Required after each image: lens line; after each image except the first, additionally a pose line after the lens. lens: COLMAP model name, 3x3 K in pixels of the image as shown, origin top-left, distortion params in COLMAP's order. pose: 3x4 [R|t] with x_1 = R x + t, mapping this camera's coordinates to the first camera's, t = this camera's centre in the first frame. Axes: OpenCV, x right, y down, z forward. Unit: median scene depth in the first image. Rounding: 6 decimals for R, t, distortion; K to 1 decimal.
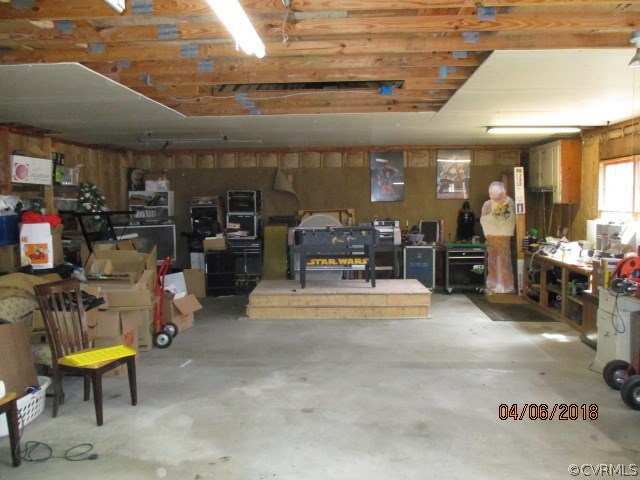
lens RADIAL K [[534.3, 0, 321.7], [0, 534.3, 241.8], [0, 0, 1]] dist [-0.032836, 0.010842]
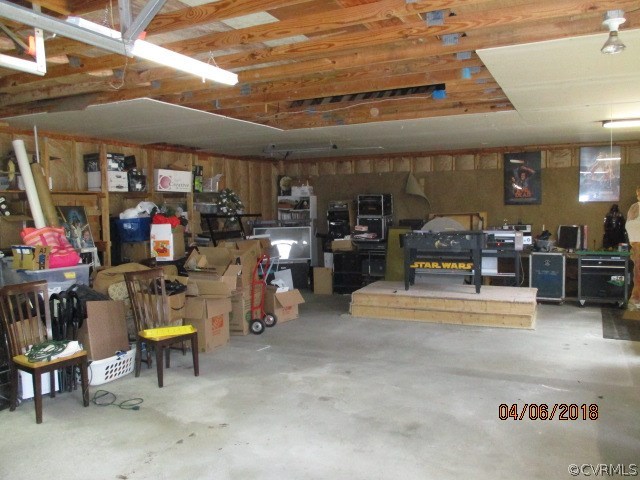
lens RADIAL K [[534.3, 0, 322.9], [0, 534.3, 243.9], [0, 0, 1]] dist [-0.032836, 0.010842]
pose [[0.922169, 0.022755, -0.386117, 0.268489], [-0.023390, 0.999722, 0.003054, -0.000996], [0.386079, 0.006215, 0.922445, -0.003223]]
